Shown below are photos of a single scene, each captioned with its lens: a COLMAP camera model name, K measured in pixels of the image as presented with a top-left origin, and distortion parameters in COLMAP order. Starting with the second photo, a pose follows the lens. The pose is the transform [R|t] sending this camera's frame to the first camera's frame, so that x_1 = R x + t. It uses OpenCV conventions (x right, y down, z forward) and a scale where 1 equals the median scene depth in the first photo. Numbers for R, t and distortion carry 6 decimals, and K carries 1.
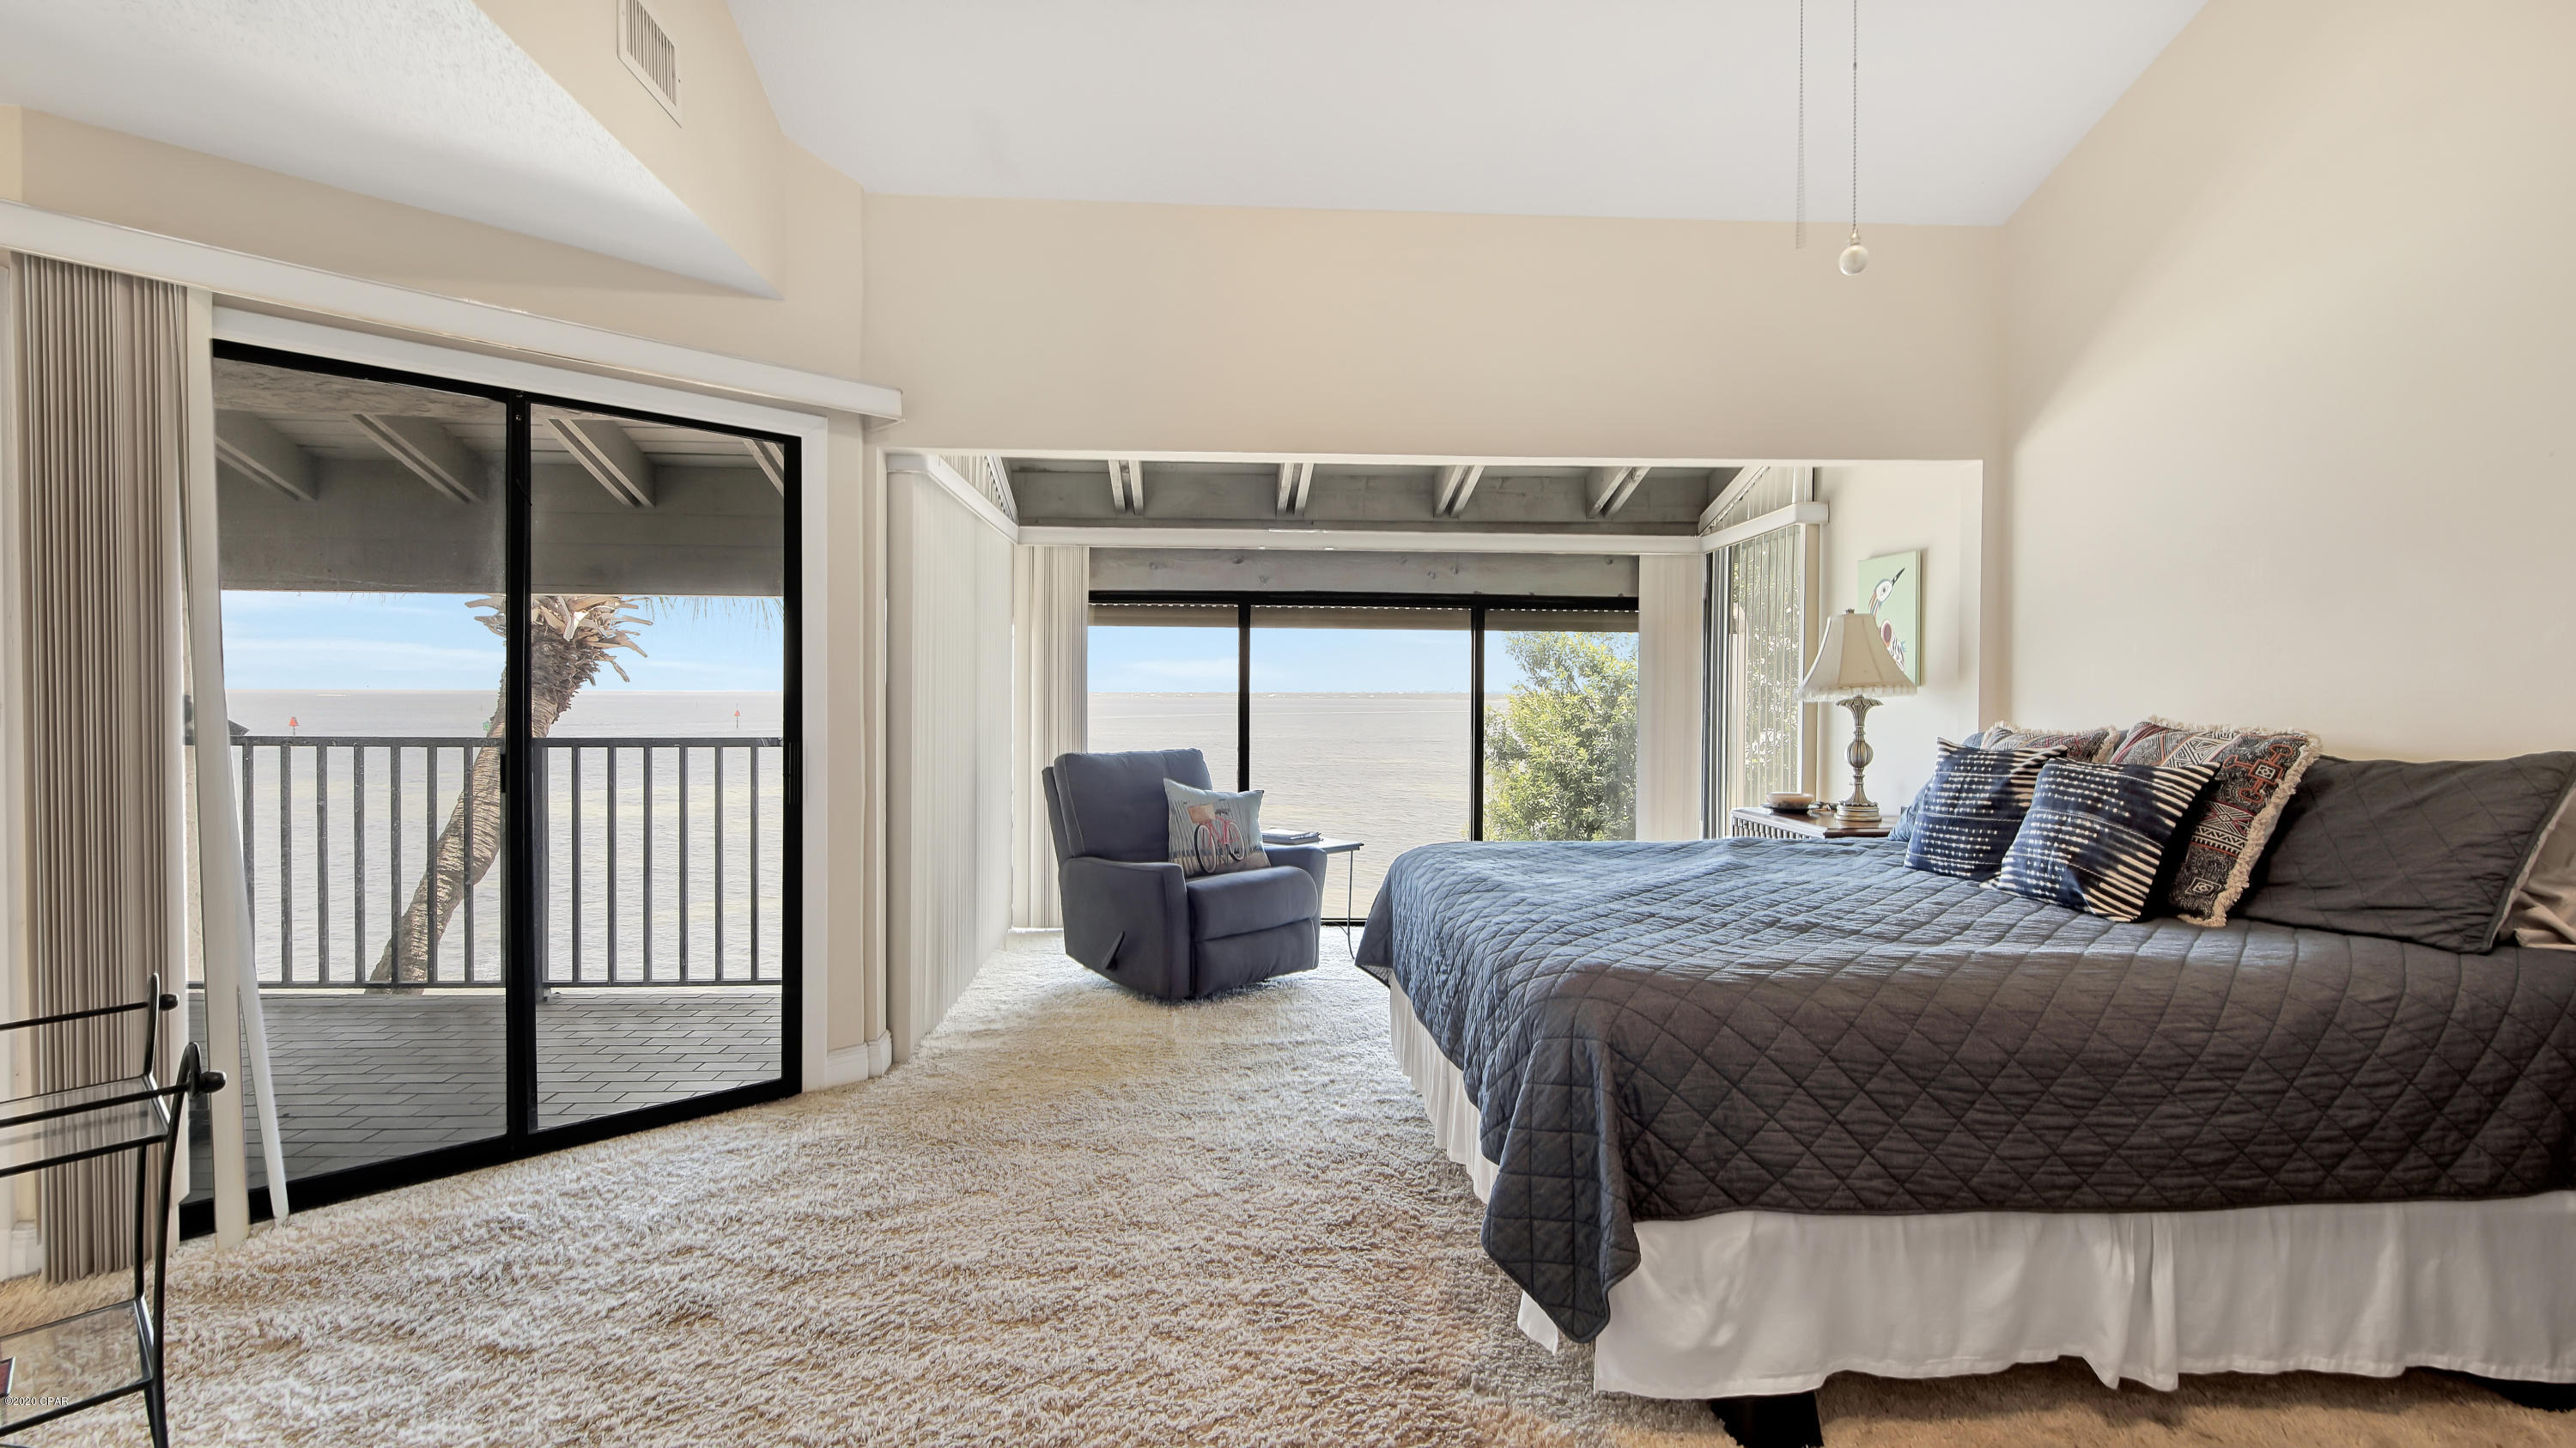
lens RADIAL K [[1232.0, 0, 1288.3], [0, 1232.0, 733.1], [0, 0, 1]] dist [-0.026295, 0.001292]
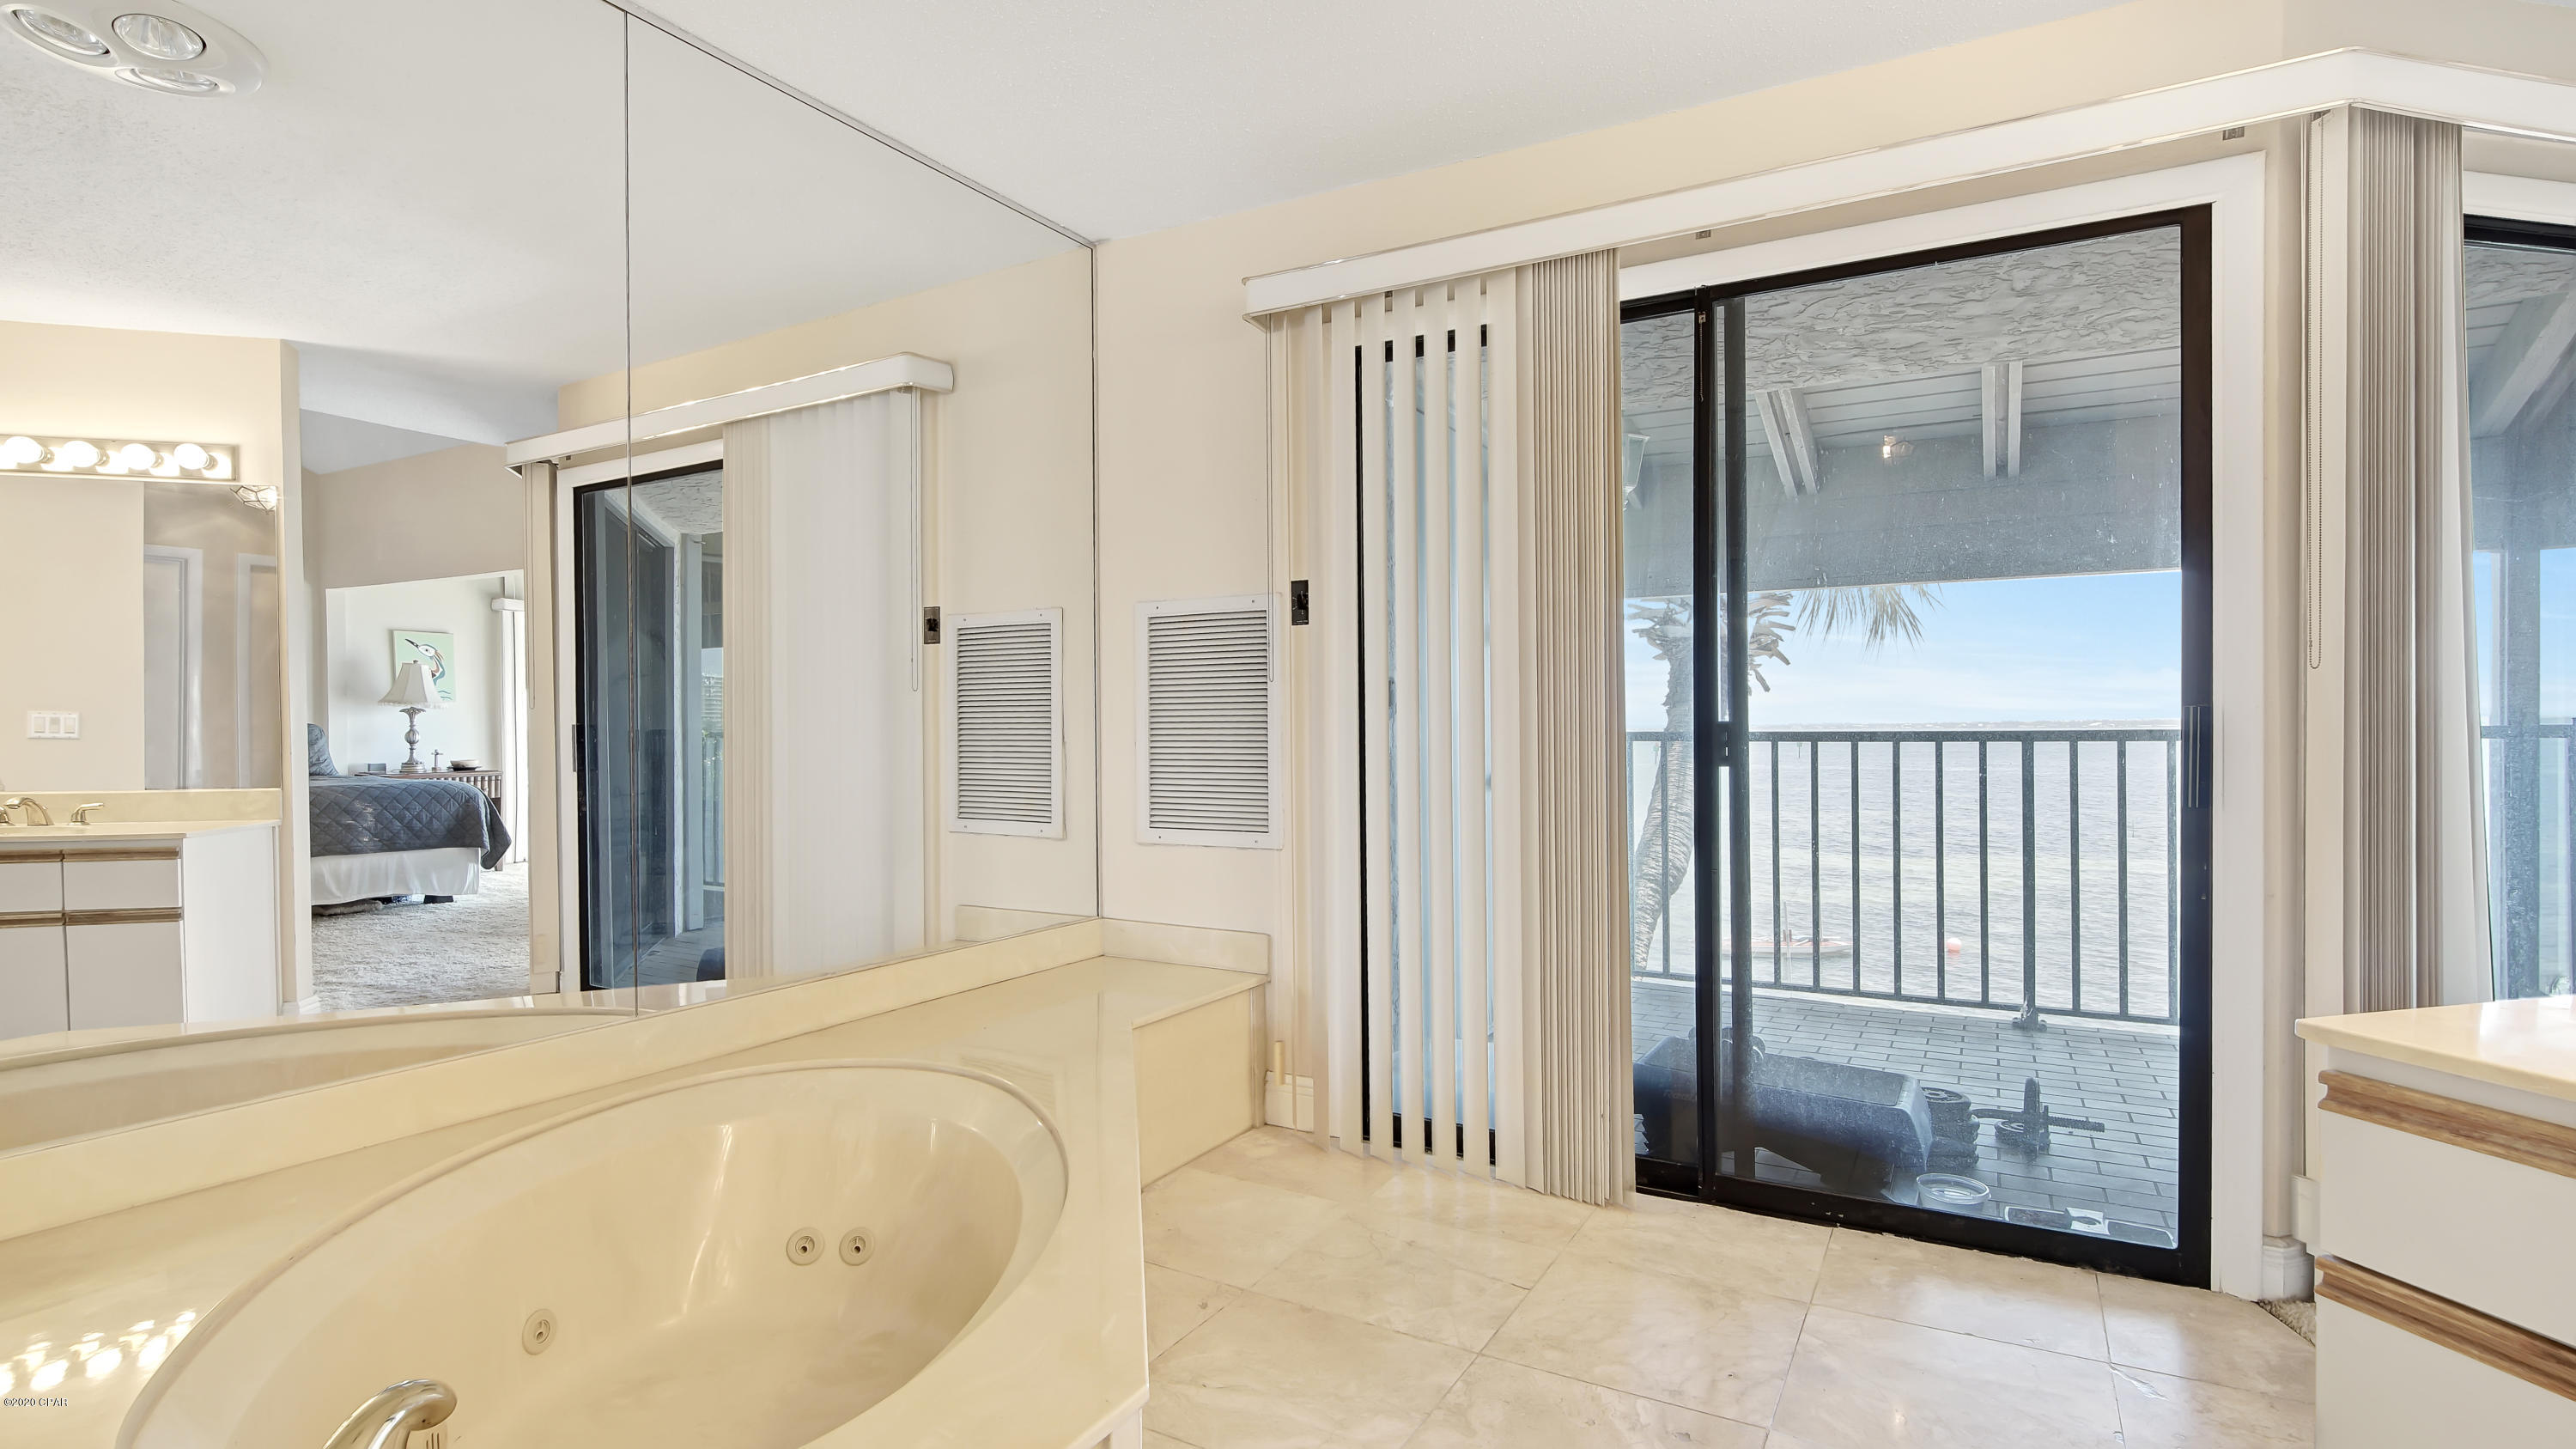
lens RADIAL K [[1232.1, 0, 1291.5], [0, 1232.1, 729.9], [0, 0, 1]] dist [-0.026295, 0.001292]
pose [[0.817604, -0.008526, -0.575718, -0.422531], [0.008908, 0.999958, -0.002159, -0.000100], [0.575712, -0.003363, 0.817646, -0.026893]]
